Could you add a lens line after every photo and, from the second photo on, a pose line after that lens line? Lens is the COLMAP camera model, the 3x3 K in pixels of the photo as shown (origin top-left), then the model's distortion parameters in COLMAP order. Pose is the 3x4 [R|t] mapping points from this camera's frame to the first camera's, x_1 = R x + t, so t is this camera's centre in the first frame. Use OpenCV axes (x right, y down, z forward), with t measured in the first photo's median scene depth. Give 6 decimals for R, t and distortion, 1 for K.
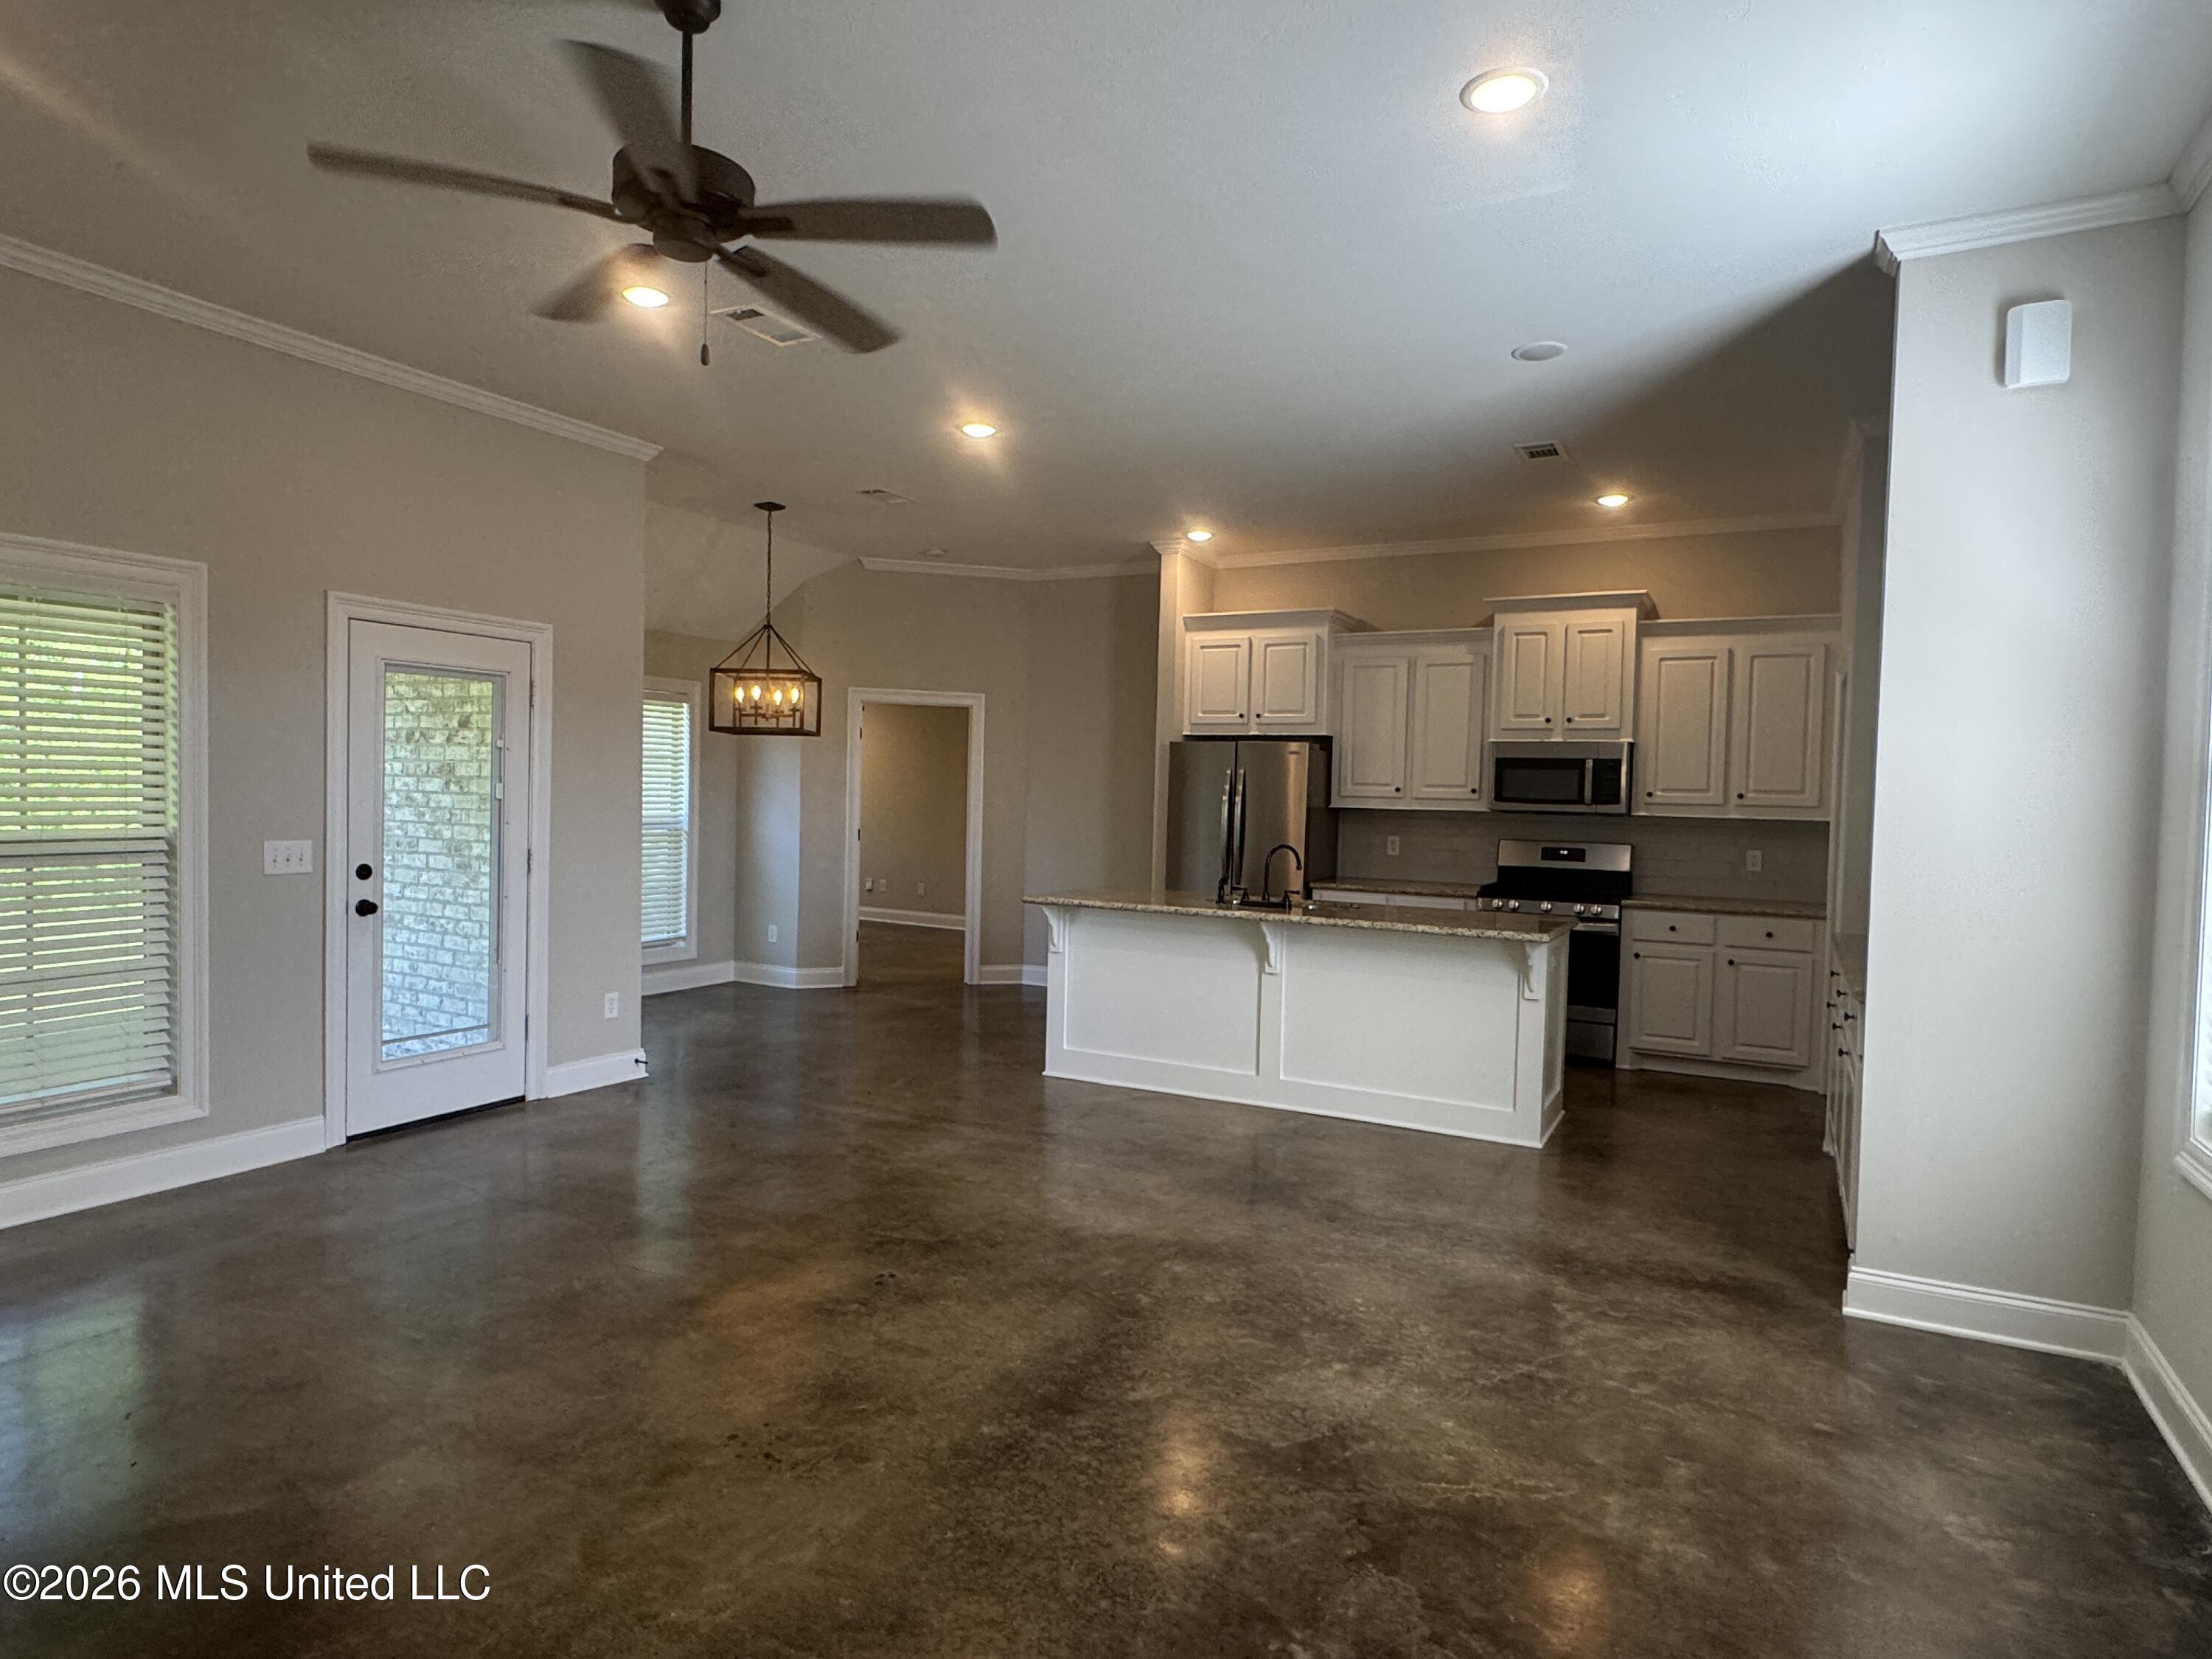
lens RADIAL K [[1240.2, 0, 1099.3], [0, 1240.2, 835.0], [0, 0, 1]] dist [-0.002656, -0.001025]
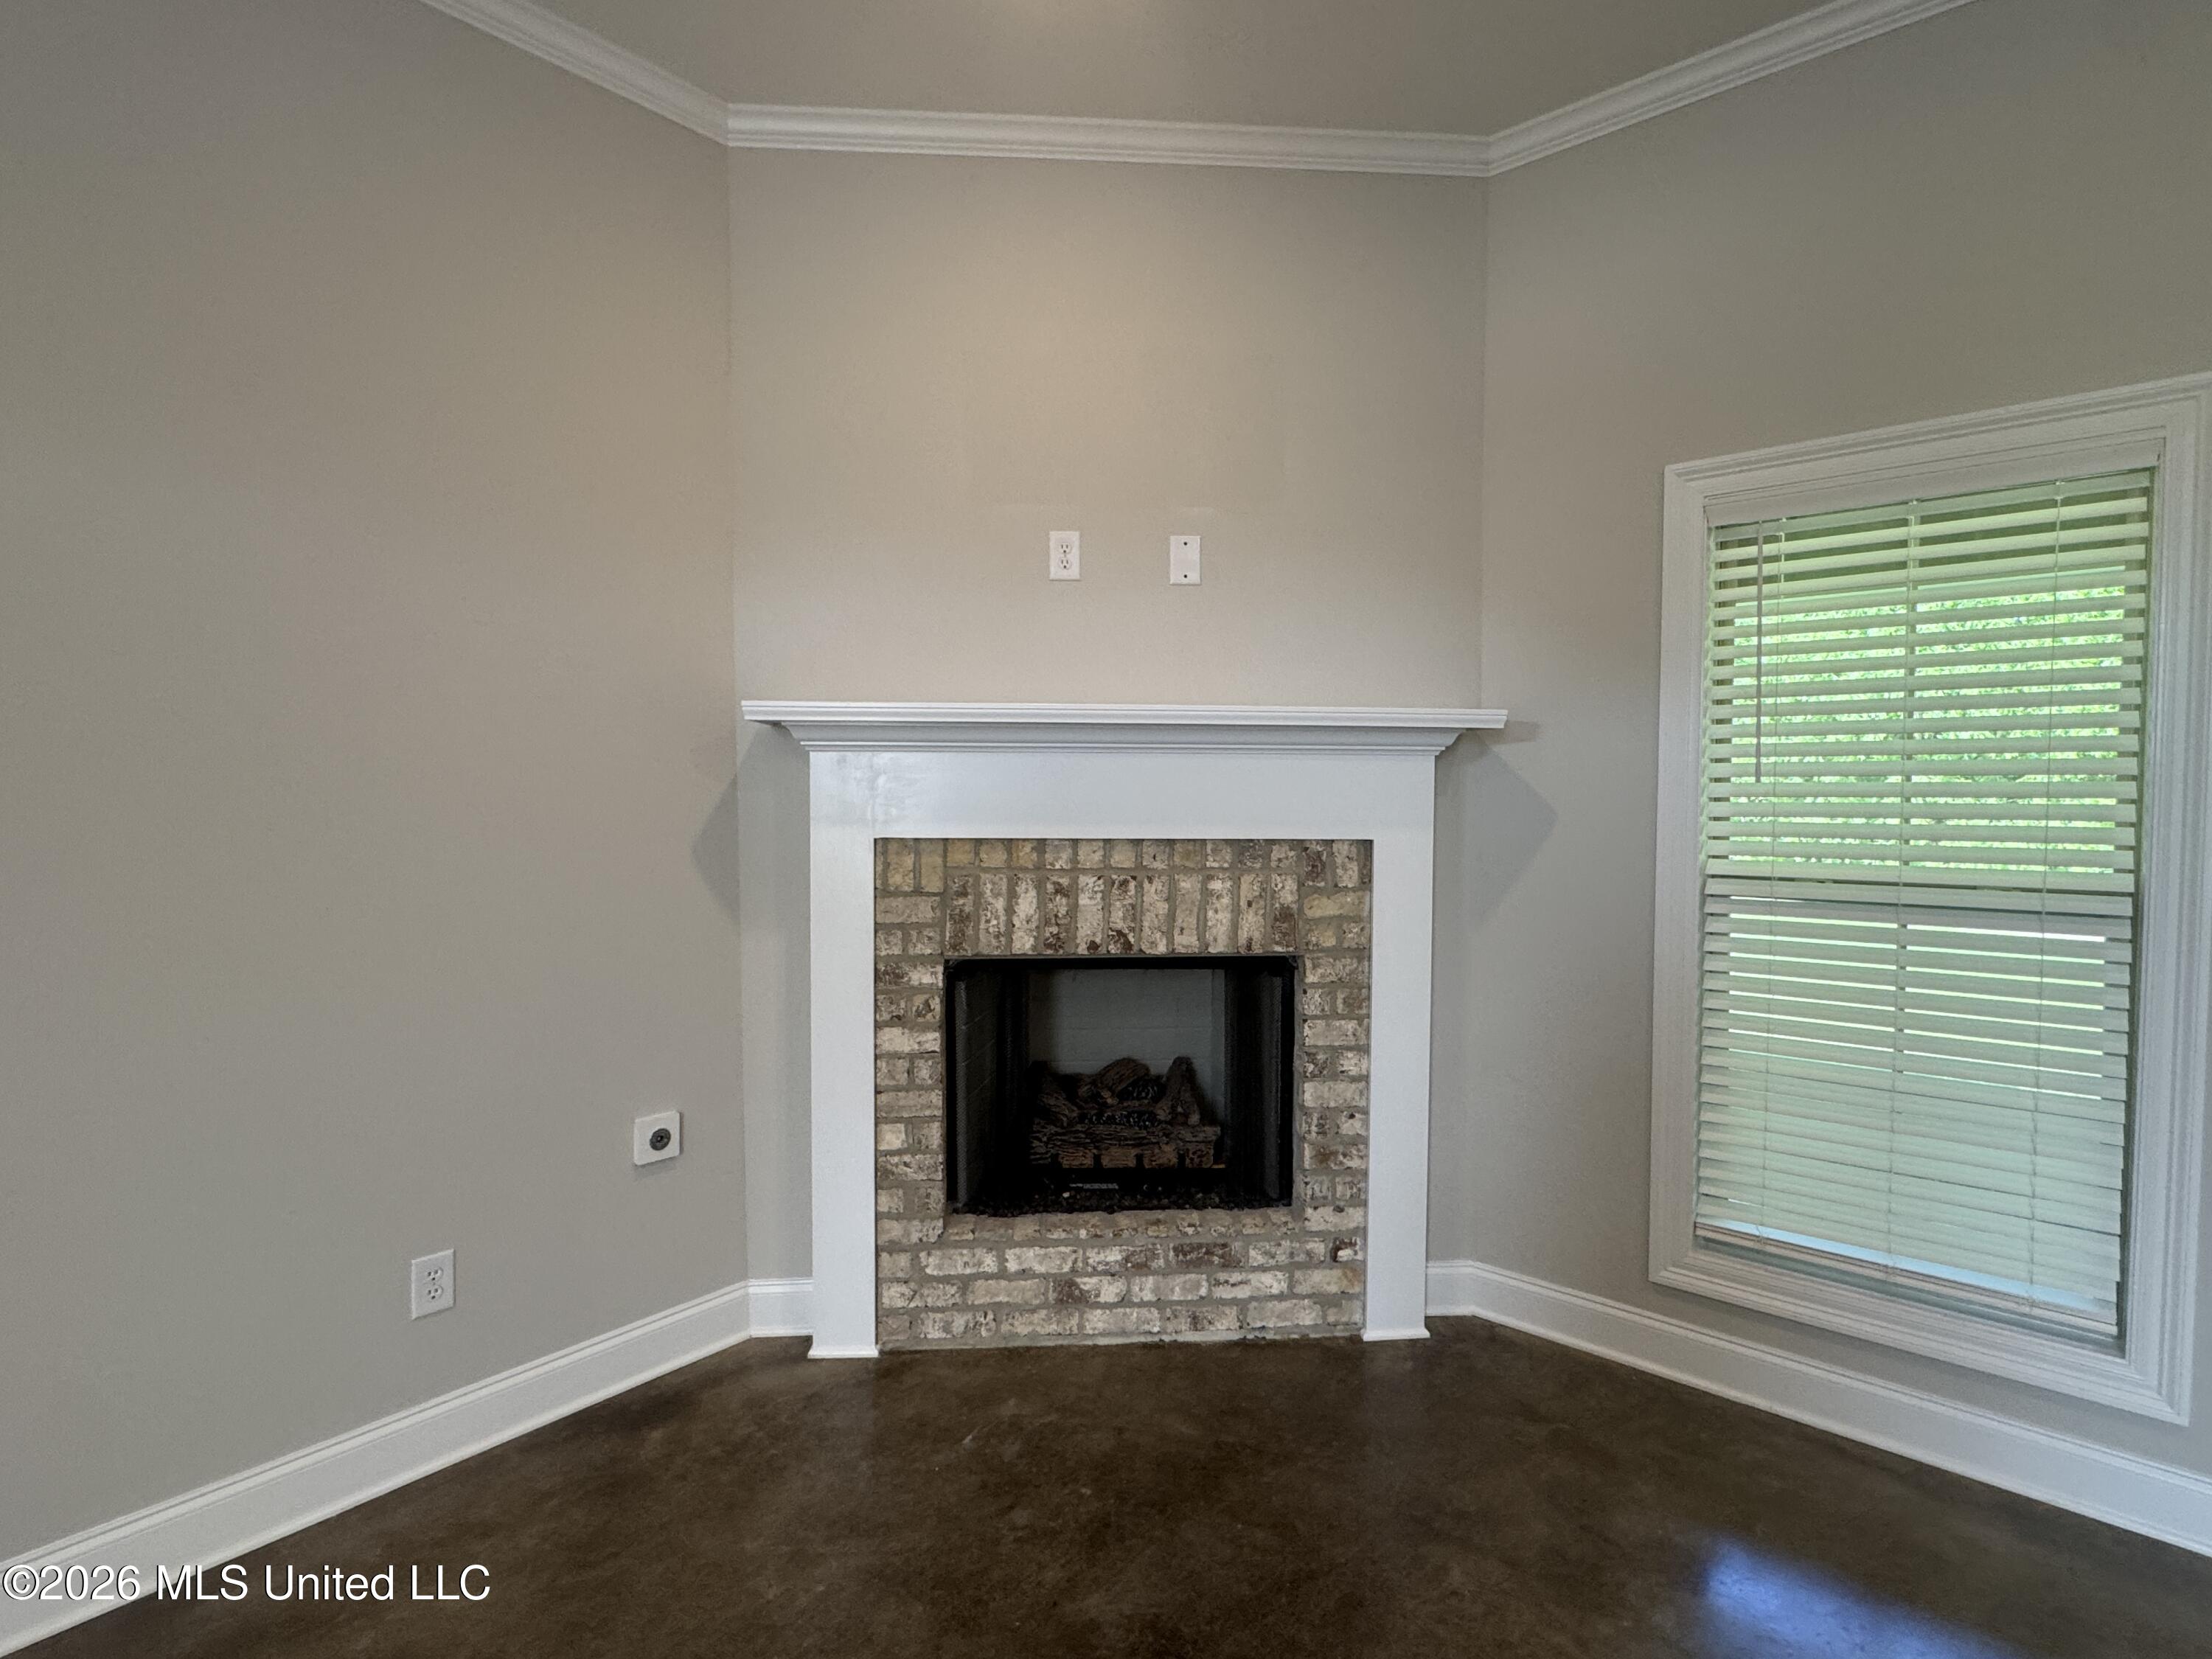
lens RADIAL K [[1098.3, 0, 1094.3], [0, 1098.3, 827.4], [0, 0, 1]] dist [-0.003305, -0.000806]
pose [[-0.224592, 0.021563, -0.974214, -0.155195], [-0.040142, 0.998702, 0.031359, -0.021961], [0.973626, 0.046150, -0.223435, 0.590415]]
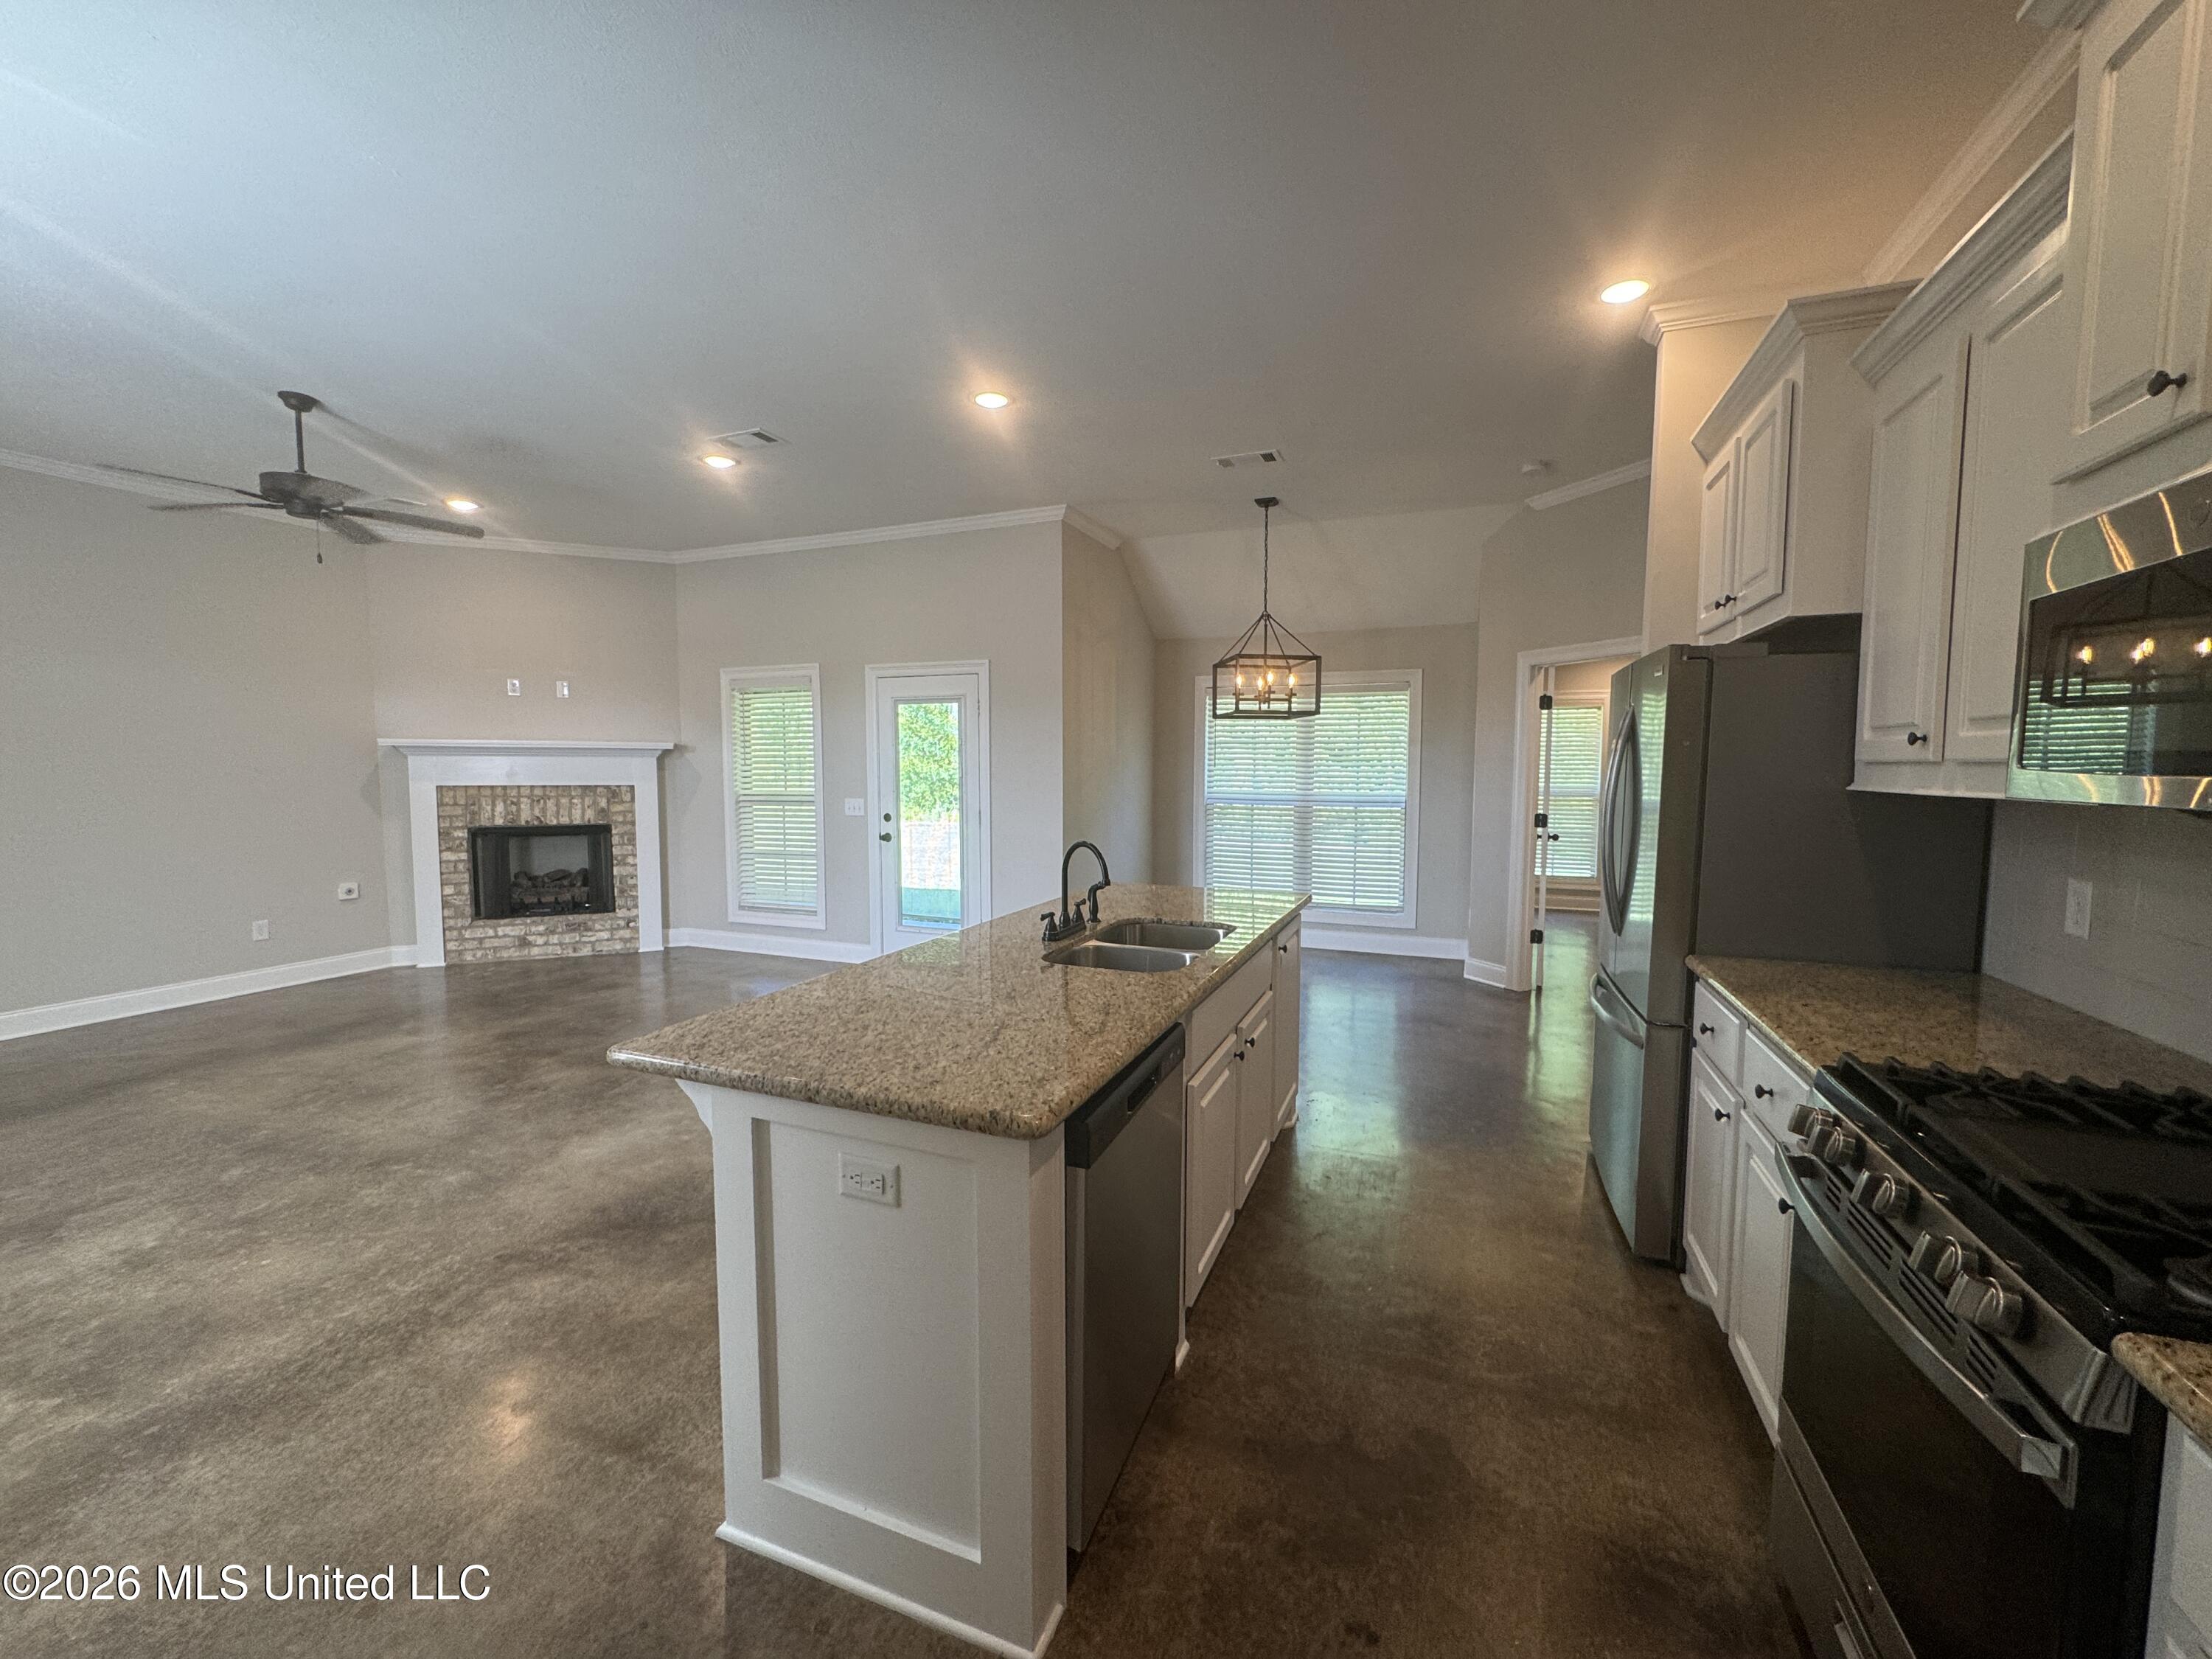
lens RADIAL K [[887.0, 0, 1106.6], [0, 887.0, 826.6], [0, 0, 1]] dist [-0.002119, 0.000675]
pose [[0.111604, 0.048845, -0.992552, 0.742850], [-0.033001, 0.998423, 0.045423, -0.026505], [0.993205, 0.027686, 0.113039, 1.197306]]
